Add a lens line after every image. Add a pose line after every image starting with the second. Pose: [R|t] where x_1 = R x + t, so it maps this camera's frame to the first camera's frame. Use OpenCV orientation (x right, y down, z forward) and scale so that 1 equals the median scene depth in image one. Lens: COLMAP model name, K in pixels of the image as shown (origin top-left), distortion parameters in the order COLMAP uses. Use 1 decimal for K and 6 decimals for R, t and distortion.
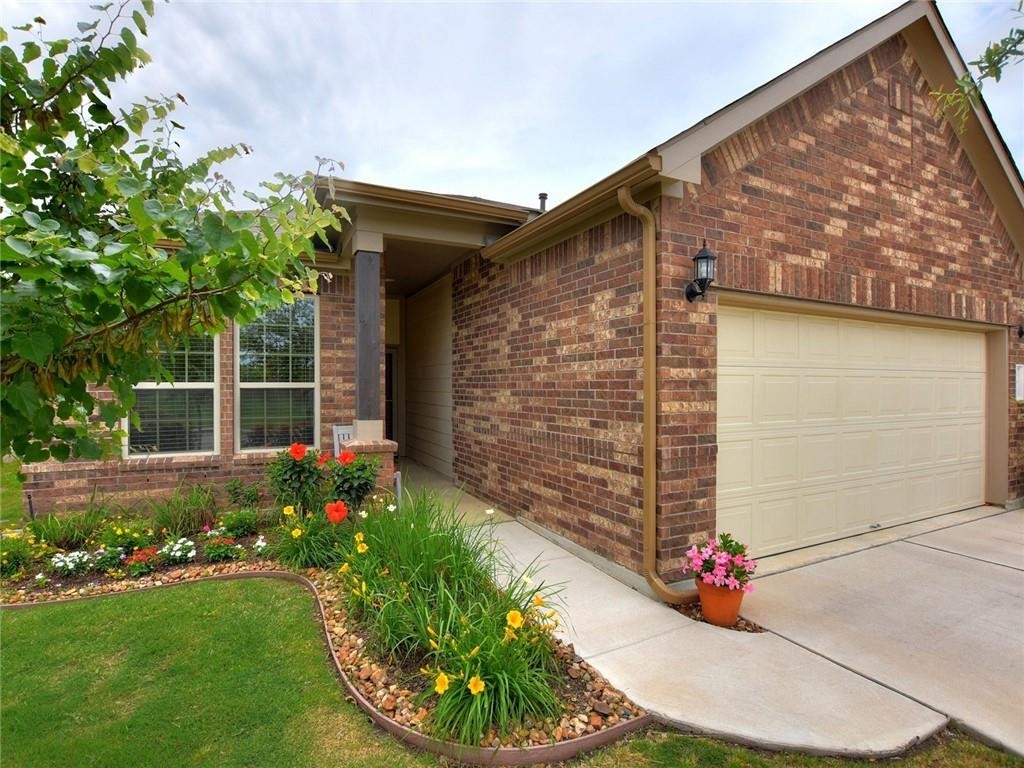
lens RADIAL K [[505.0, 0, 507.6], [0, 505.0, 385.7], [0, 0, 1]] dist [-0.033921, 0.000210]
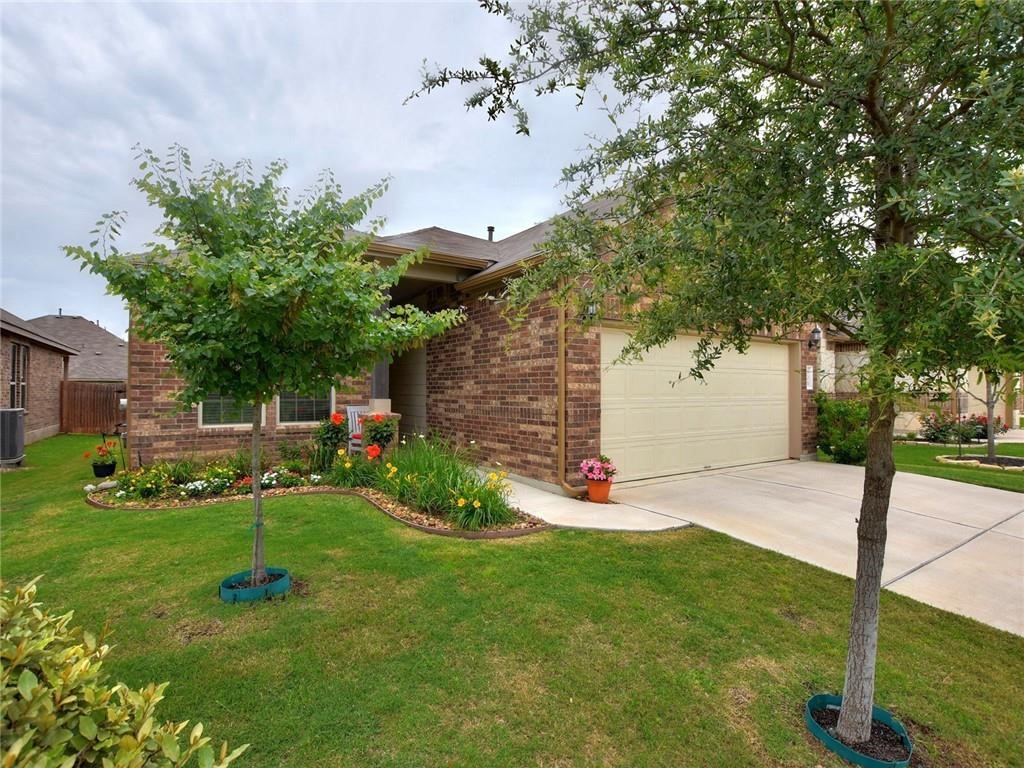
lens RADIAL K [[505.0, 0, 507.6], [0, 505.0, 385.7], [0, 0, 1]] dist [-0.033921, 0.000210]
pose [[0.992735, 0.002609, 0.120290, -0.087264], [-0.001647, 0.999966, -0.008091, 0.042223], [-0.120307, 0.007834, 0.992706, -0.545882]]
